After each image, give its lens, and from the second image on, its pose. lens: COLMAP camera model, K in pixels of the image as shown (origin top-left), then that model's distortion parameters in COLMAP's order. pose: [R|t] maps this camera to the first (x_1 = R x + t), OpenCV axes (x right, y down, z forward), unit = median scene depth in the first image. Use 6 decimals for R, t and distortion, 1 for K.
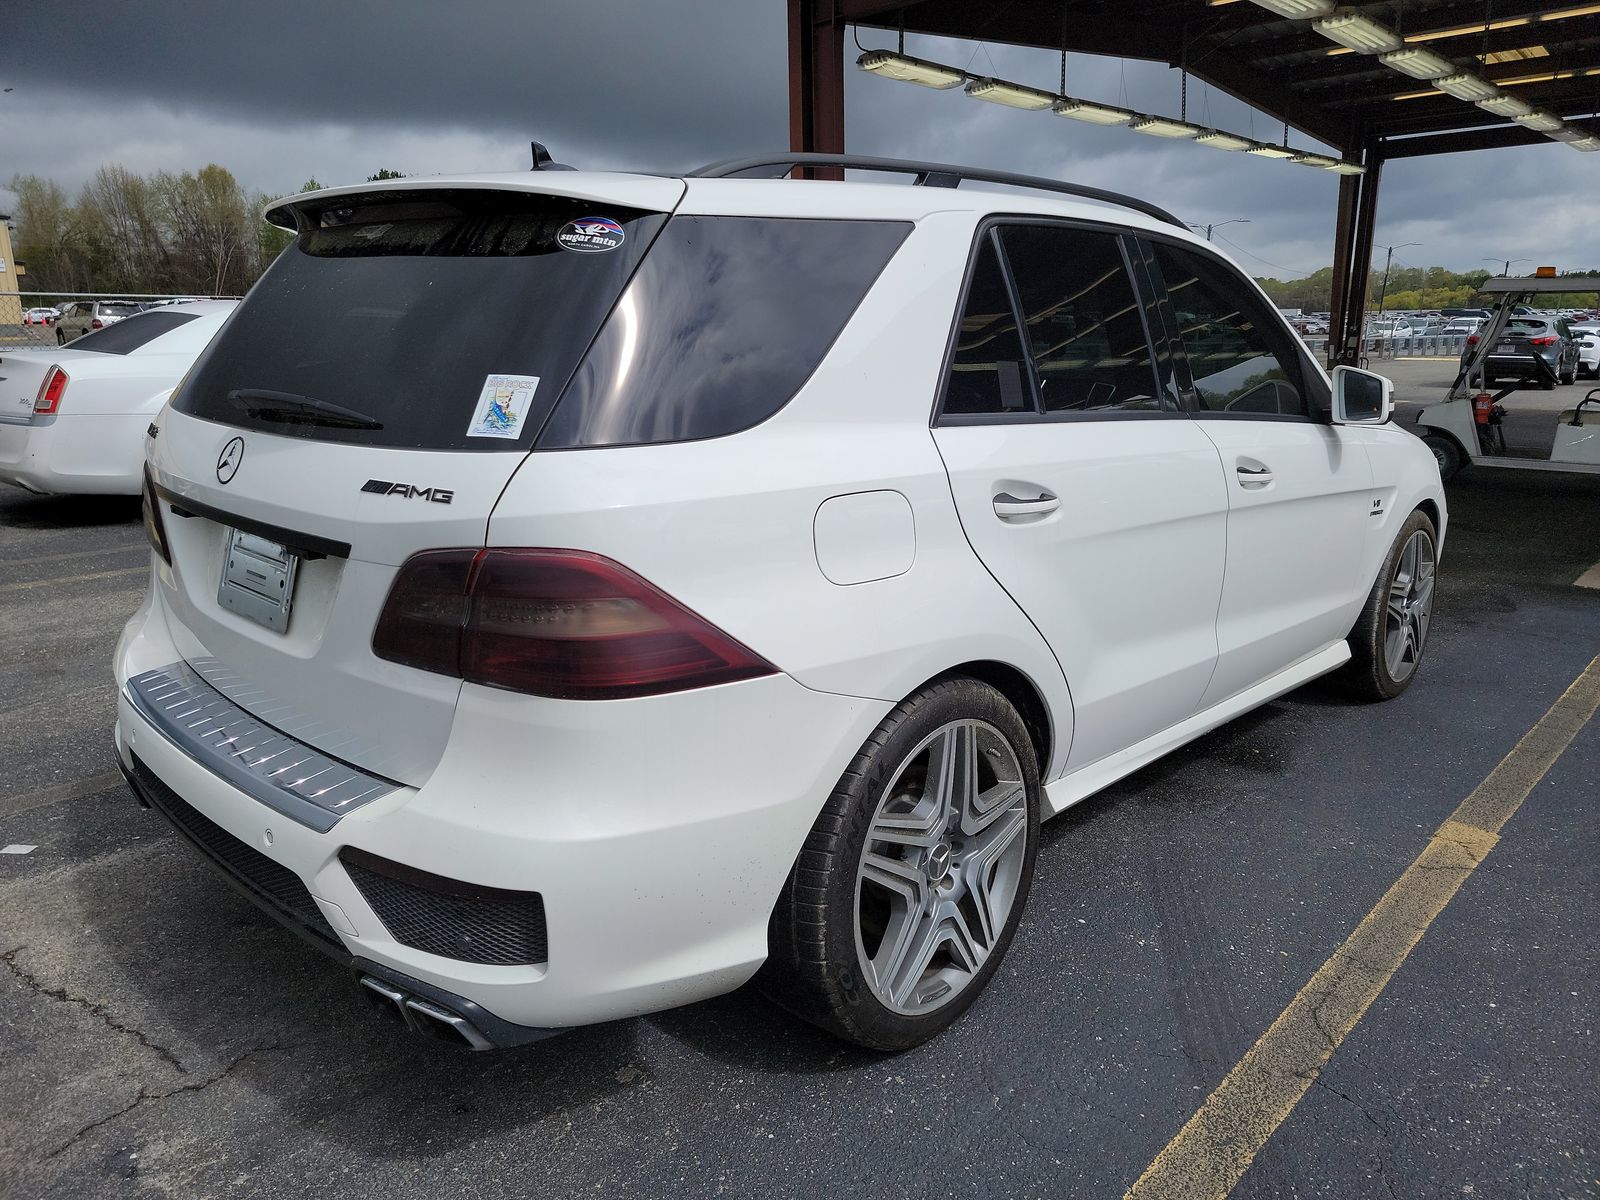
lens RADIAL K [[1144.8, 0, 796.9], [0, 1144.8, 597.1], [0, 0, 1]] dist [0.014074, 0.022912]
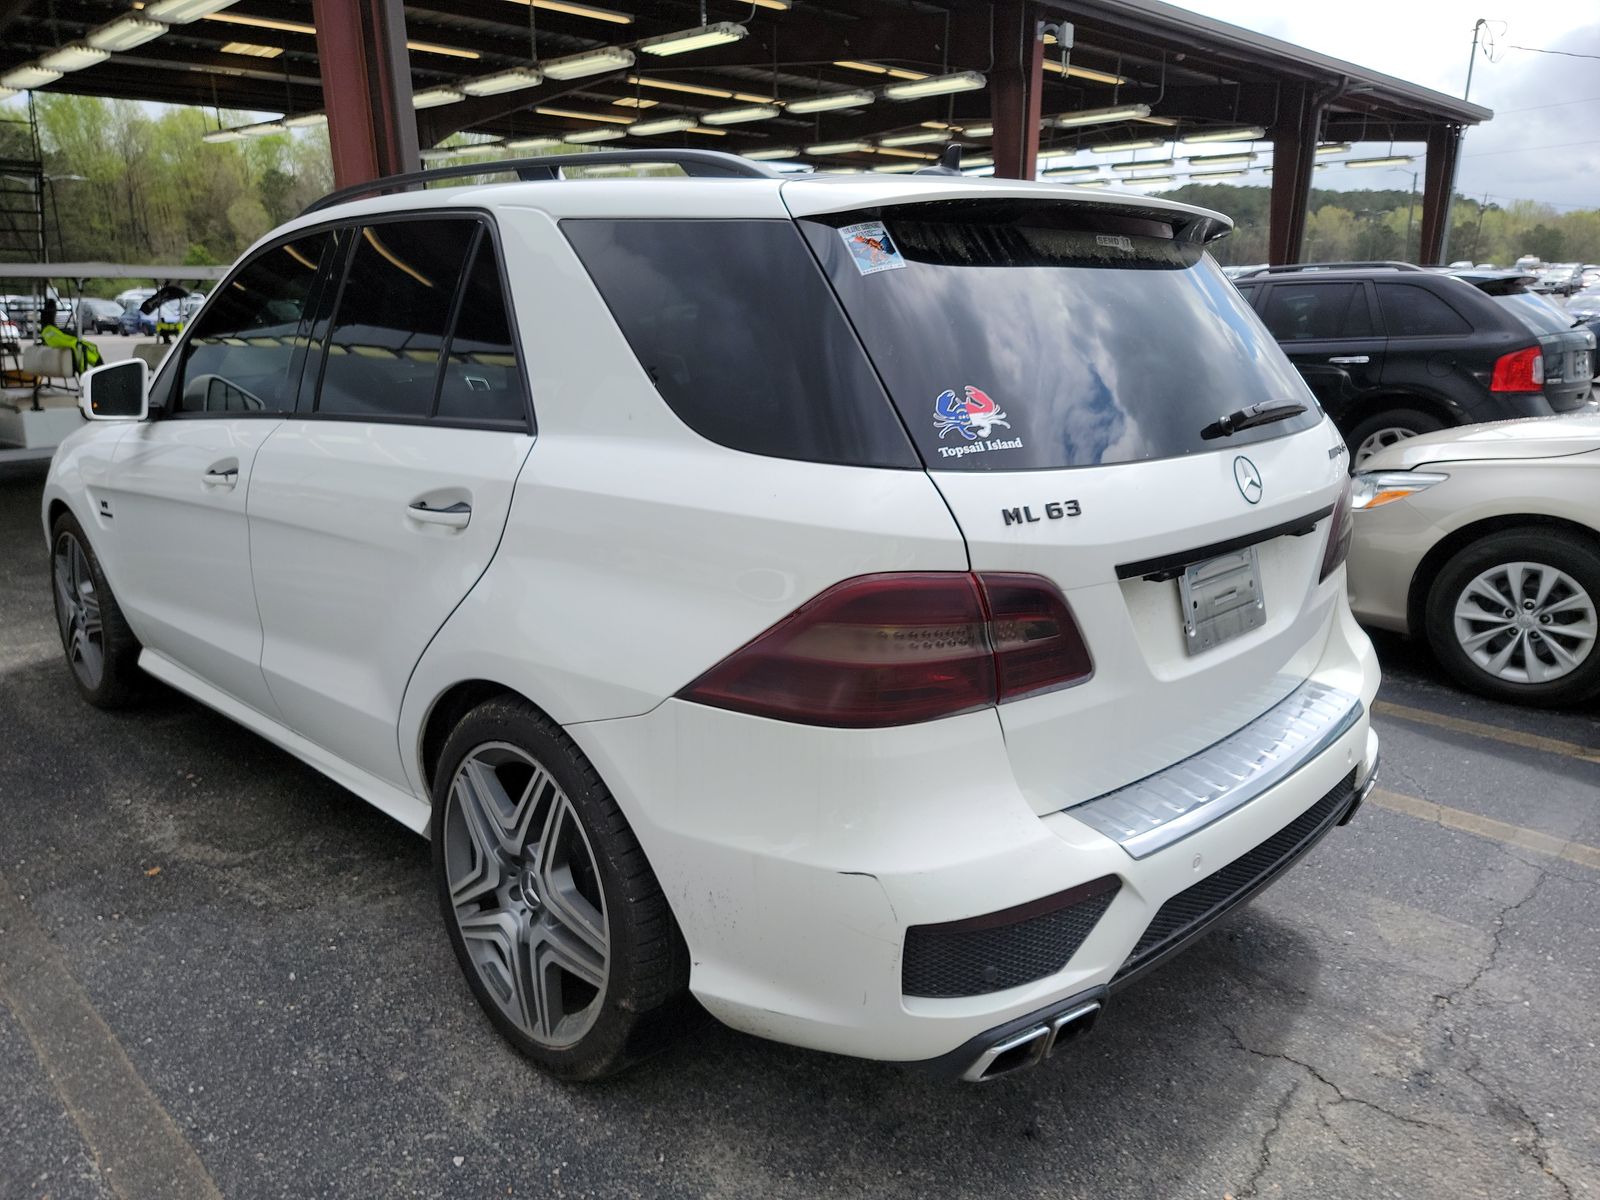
lens RADIAL K [[1144.8, 0, 802.2], [0, 1144.8, 641.4], [0, 0, 1]] dist [0.014074, 0.022912]
pose [[0.002072, -0.290812, 0.956778, -1.624430], [0.239157, 0.929159, 0.281899, -0.395693], [-0.970979, 0.228236, 0.071475, 1.479692]]
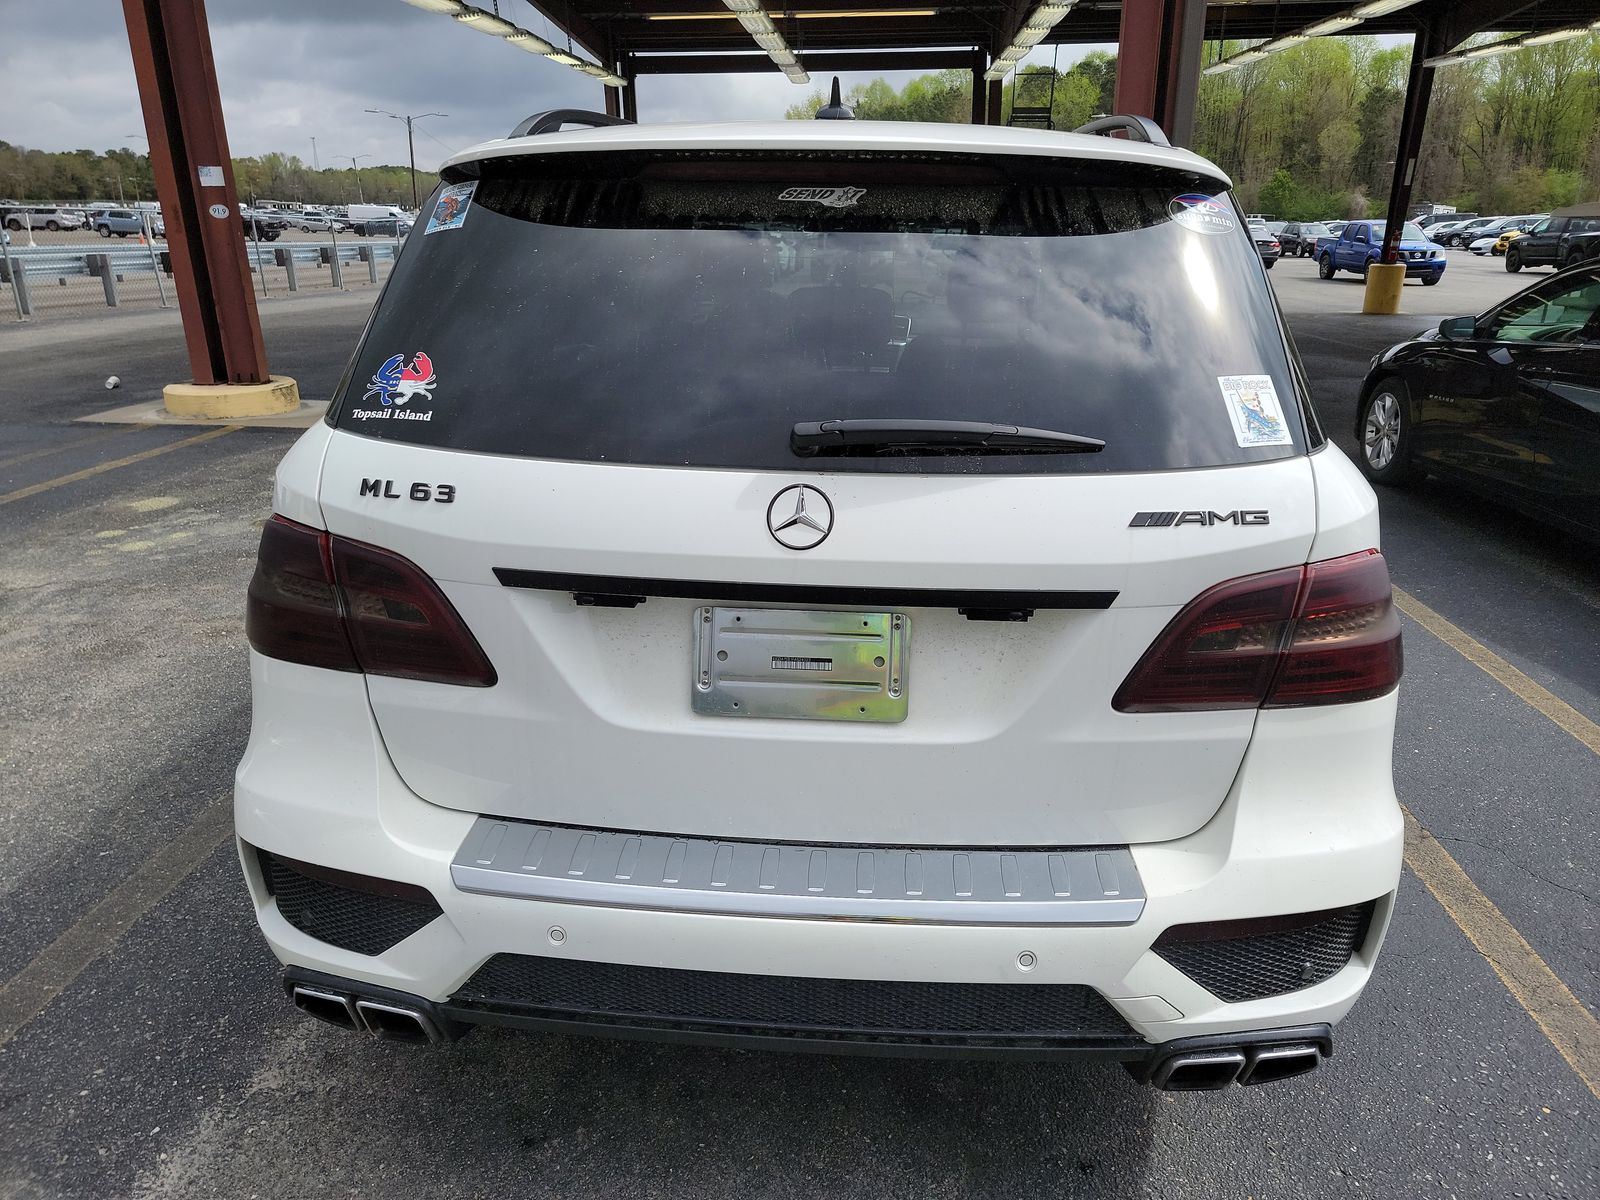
lens RADIAL K [[1144.8, 0, 794.3], [0, 1144.8, 602.1], [0, 0, 1]] dist [0.014074, 0.022912]
pose [[0.762220, -0.203221, 0.614591, -1.051309], [0.147155, 0.978982, 0.141207, -0.185720], [-0.630370, -0.017191, 0.776105, 0.476269]]
